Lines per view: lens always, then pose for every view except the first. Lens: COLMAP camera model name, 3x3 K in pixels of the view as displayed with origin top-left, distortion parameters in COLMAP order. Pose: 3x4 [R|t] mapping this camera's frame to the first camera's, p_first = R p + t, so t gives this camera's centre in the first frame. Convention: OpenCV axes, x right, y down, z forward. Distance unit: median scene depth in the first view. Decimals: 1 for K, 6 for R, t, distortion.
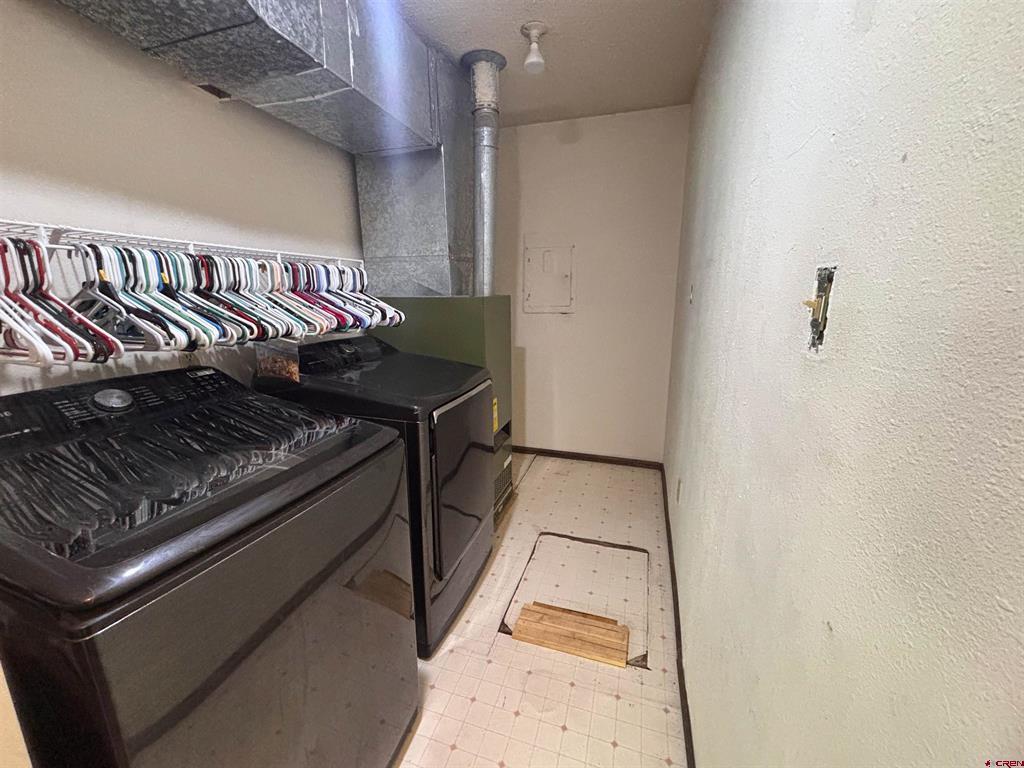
lens RADIAL K [[414.0, 0, 508.4], [0, 414.0, 382.5], [0, 0, 1]] dist [0.009550, 0.000032]
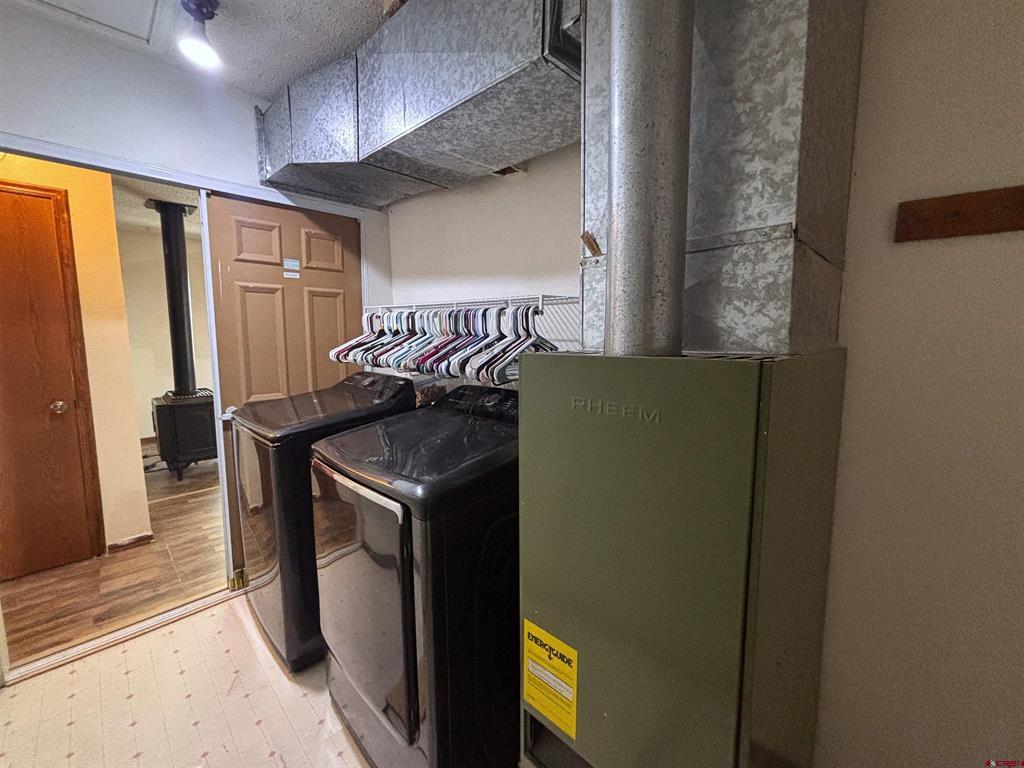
lens RADIAL K [[414.0, 0, 506.7], [0, 414.0, 383.2], [0, 0, 1]] dist [0.009550, 0.000032]
pose [[-0.446186, 0.105437, -0.888708, 0.412752], [-0.172999, 0.964144, 0.201242, -0.316192], [0.878060, 0.243537, -0.411947, 1.547851]]
